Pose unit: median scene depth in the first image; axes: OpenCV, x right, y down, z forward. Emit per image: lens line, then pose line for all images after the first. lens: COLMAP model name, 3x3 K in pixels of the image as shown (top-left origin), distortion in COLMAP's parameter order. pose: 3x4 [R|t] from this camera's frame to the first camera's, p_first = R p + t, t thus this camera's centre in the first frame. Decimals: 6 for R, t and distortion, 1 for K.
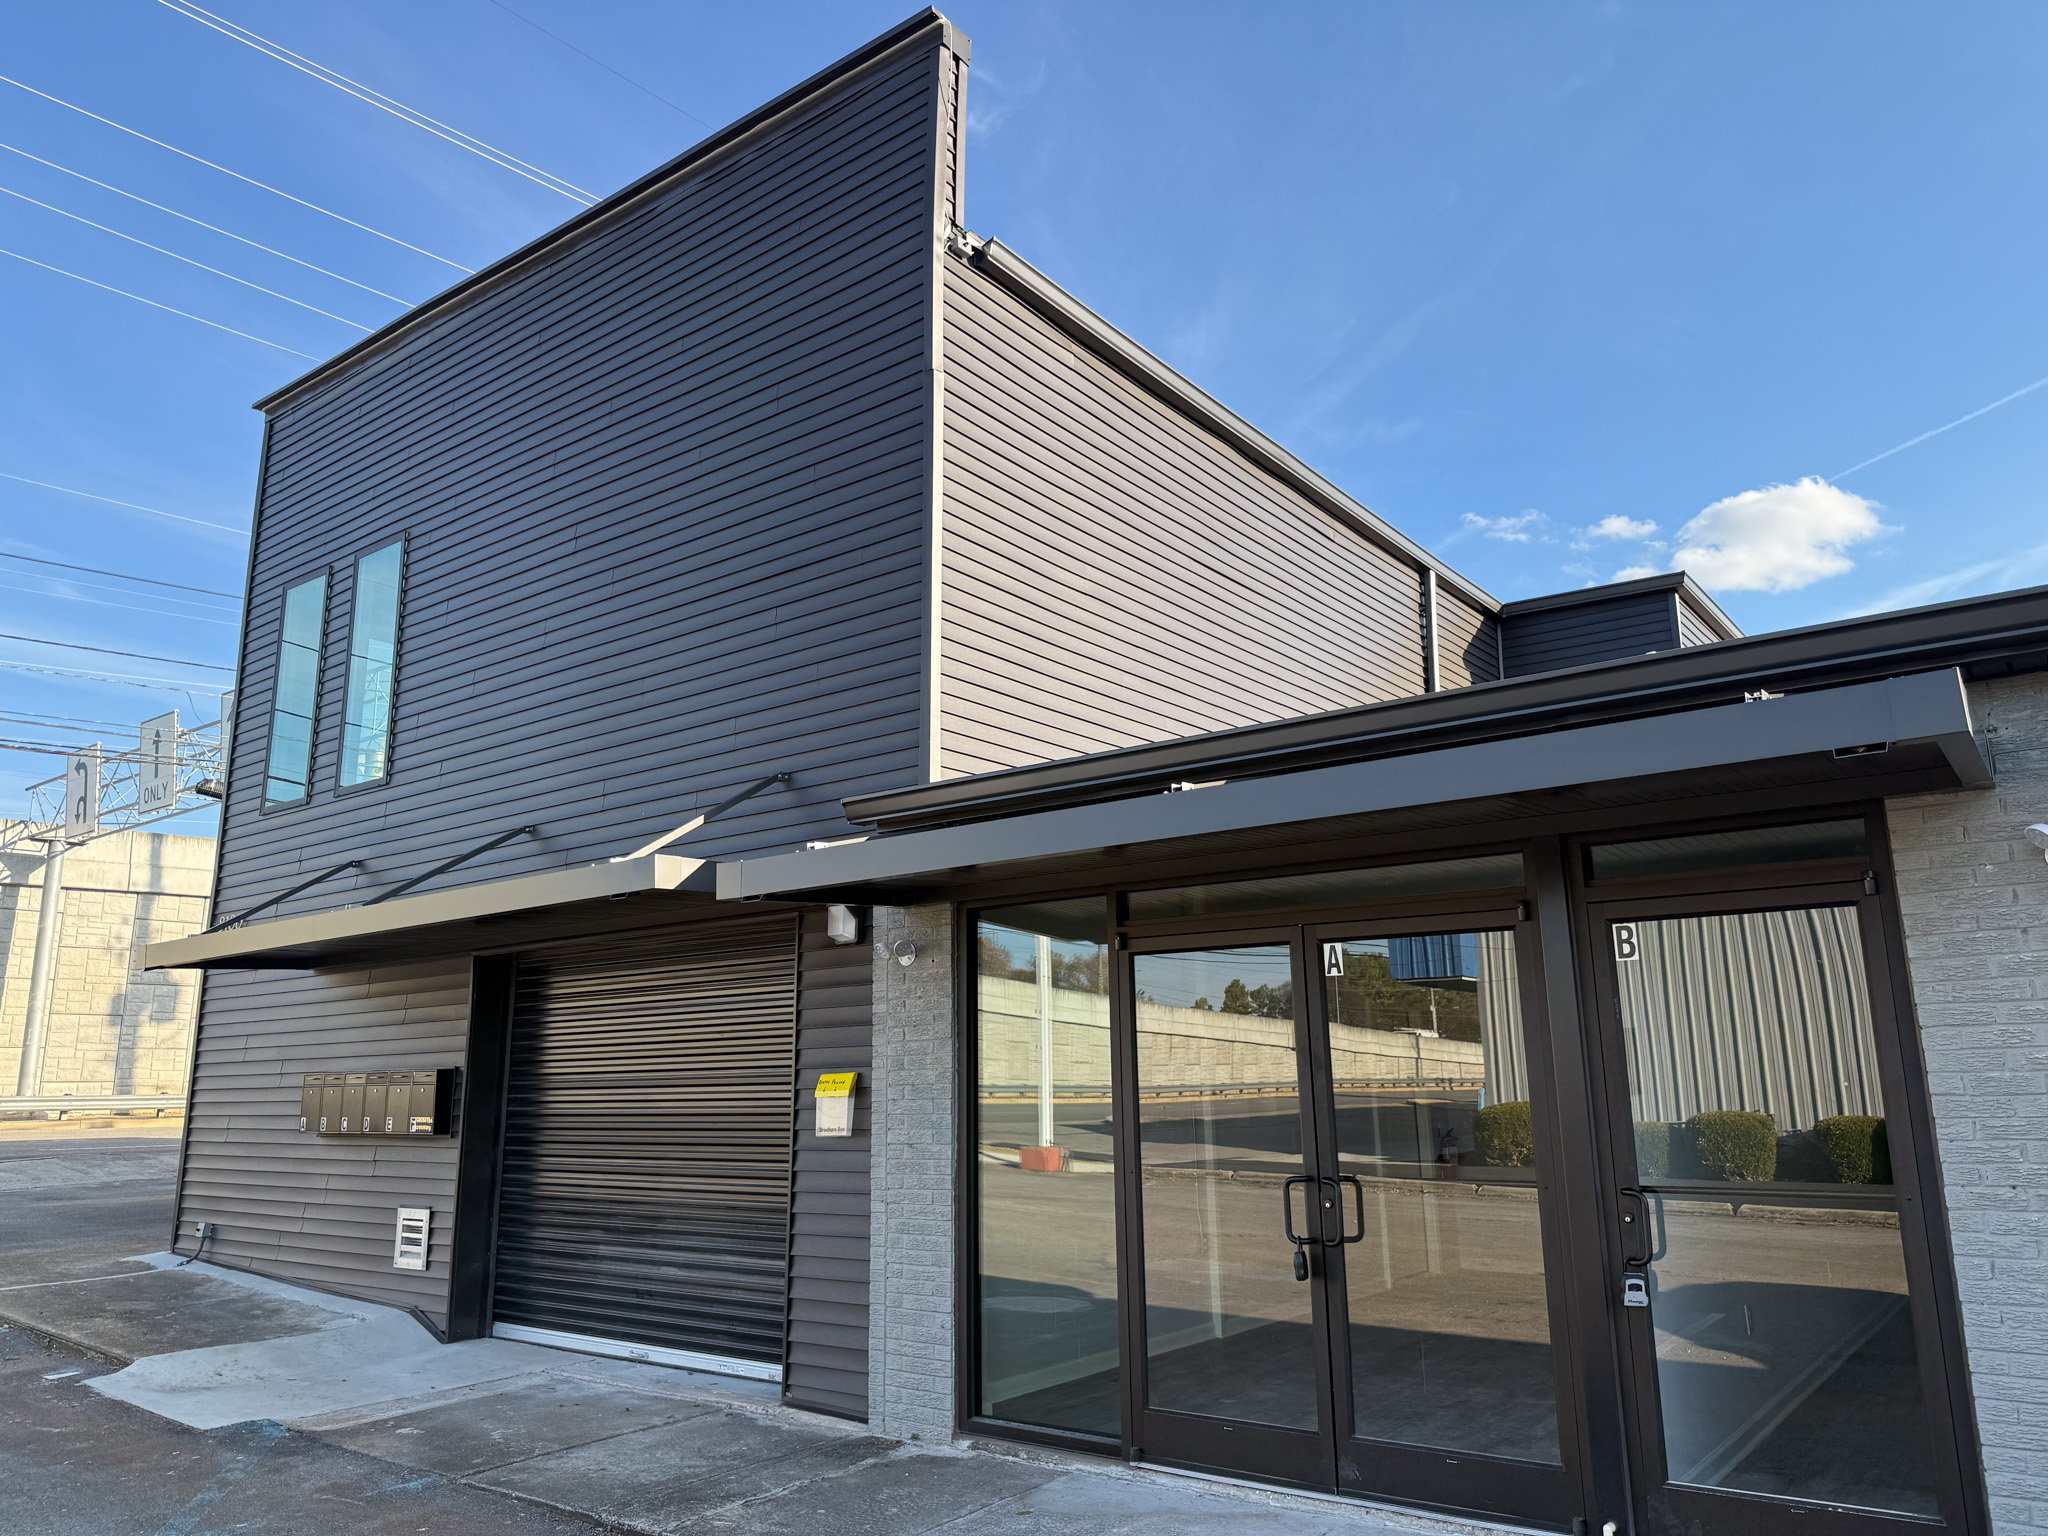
lens RADIAL K [[1437.8, 0, 1024.0], [0, 1437.8, 768.0], [0, 0, 1]] dist [0.002397, 0.000822]
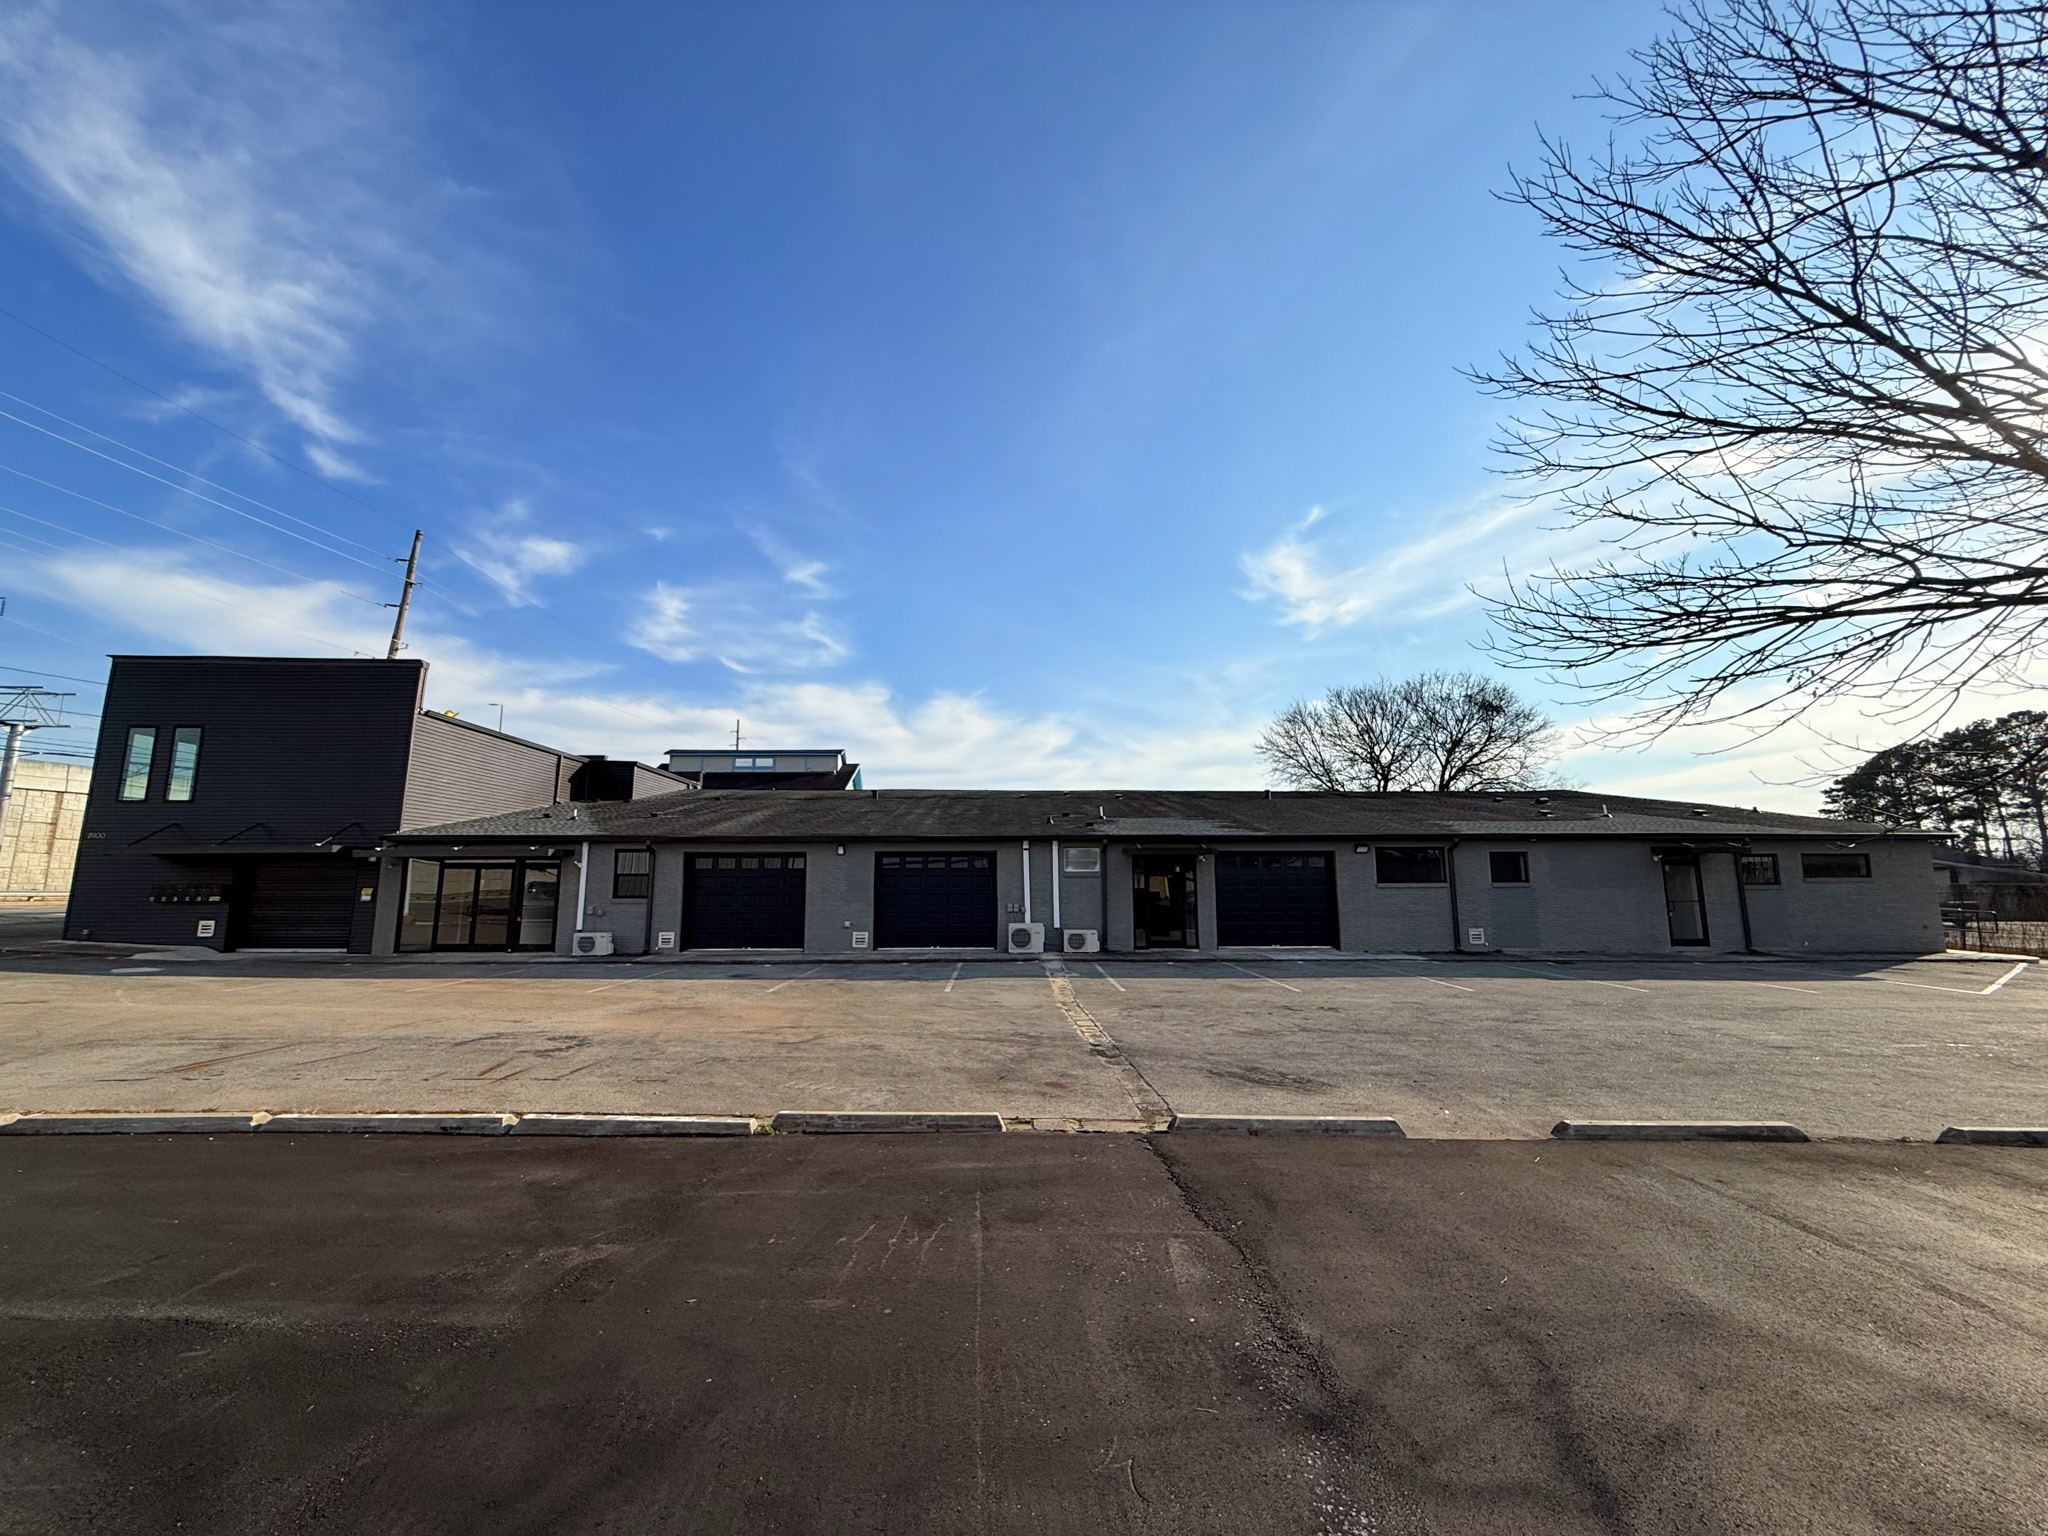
lens RADIAL K [[819.9, 0, 1024.0], [0, 819.9, 768.0], [0, 0, 1]] dist [-0.001288, -0.000270]
pose [[0.789615, 0.098034, 0.605720, -0.078967], [-0.145282, 0.988956, 0.029330, -0.460208], [-0.596155, -0.111159, 0.795137, -1.925021]]
